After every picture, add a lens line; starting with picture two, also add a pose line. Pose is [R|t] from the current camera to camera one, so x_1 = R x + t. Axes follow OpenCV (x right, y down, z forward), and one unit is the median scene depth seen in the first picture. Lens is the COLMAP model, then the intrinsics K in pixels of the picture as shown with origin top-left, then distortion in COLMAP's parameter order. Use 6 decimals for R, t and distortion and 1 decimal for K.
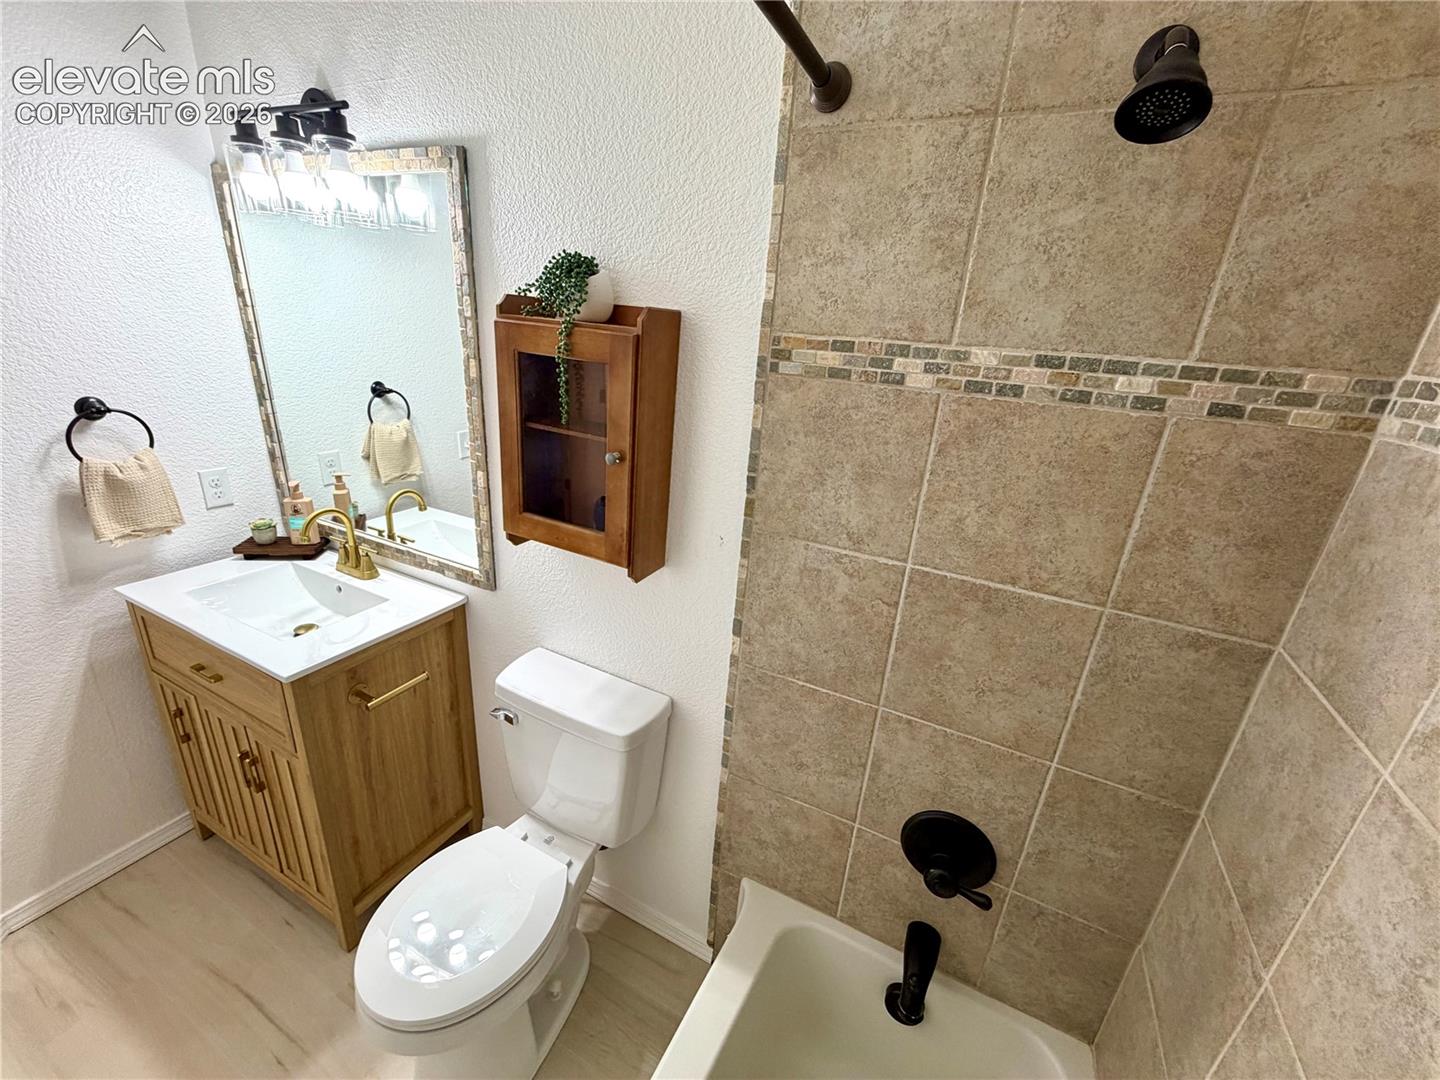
lens RADIAL K [[572.9, 0, 727.6], [0, 572.9, 542.8], [0, 0, 1]] dist [0.000219, -0.000447]
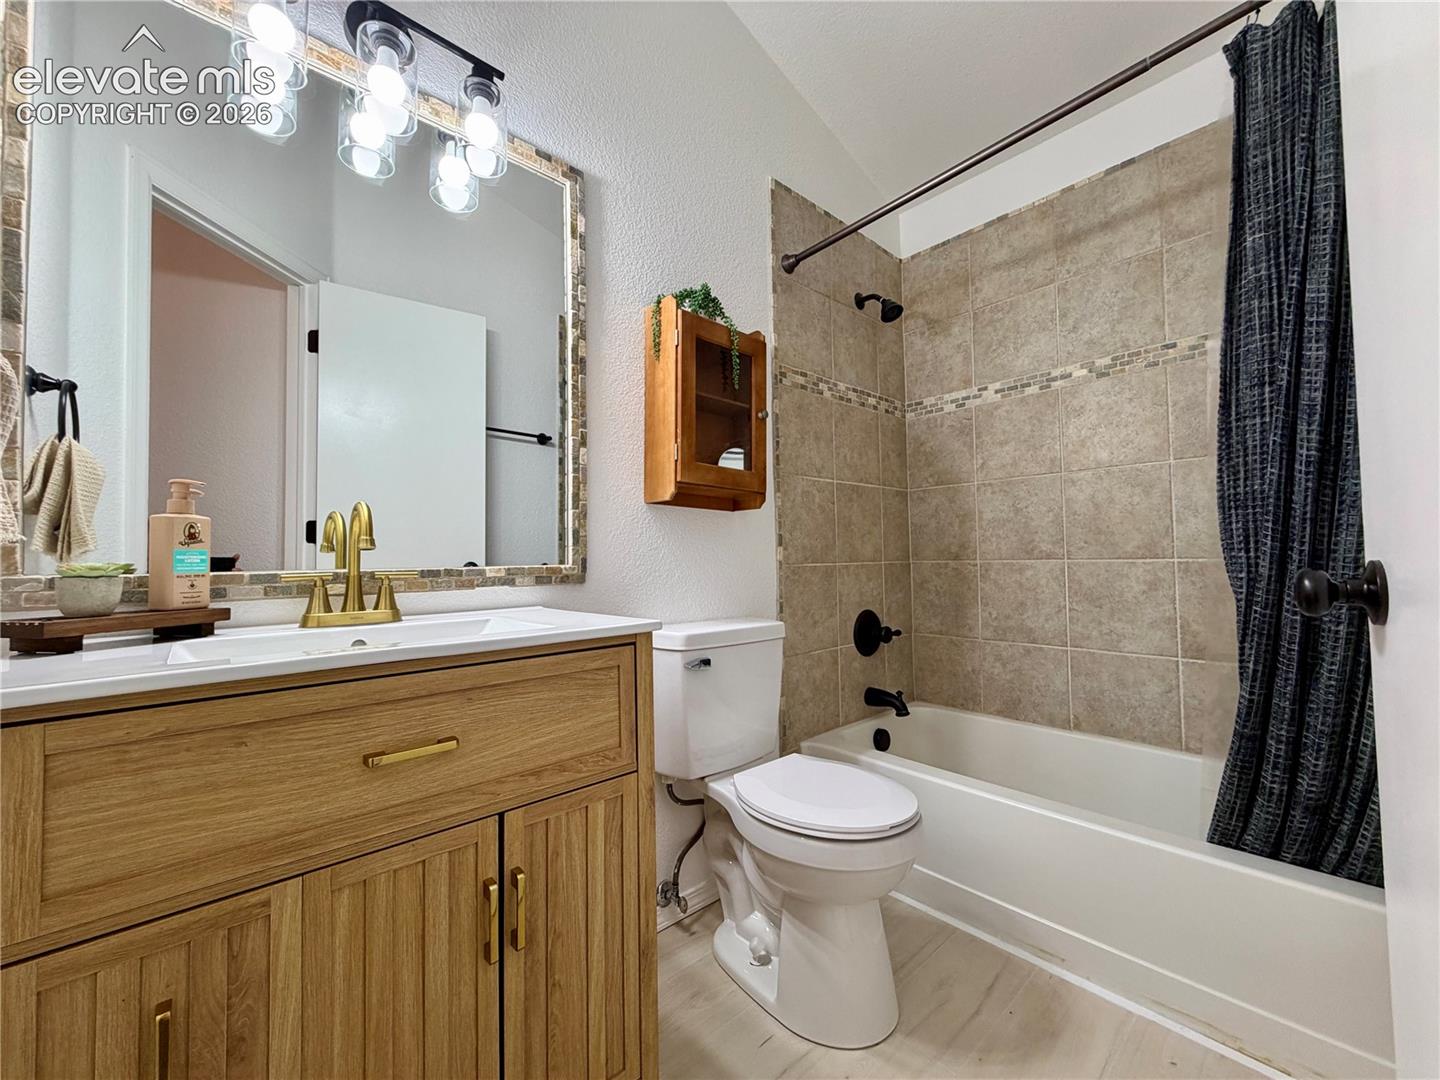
lens RADIAL K [[572.9, 0, 718.6], [0, 572.9, 541.1], [0, 0, 1]] dist [0.000219, -0.000447]
pose [[0.363561, -0.052693, 0.930079, -1.809213], [0.363786, 0.927156, -0.089674, 0.279285], [-0.857603, 0.370952, 0.356247, 0.727635]]
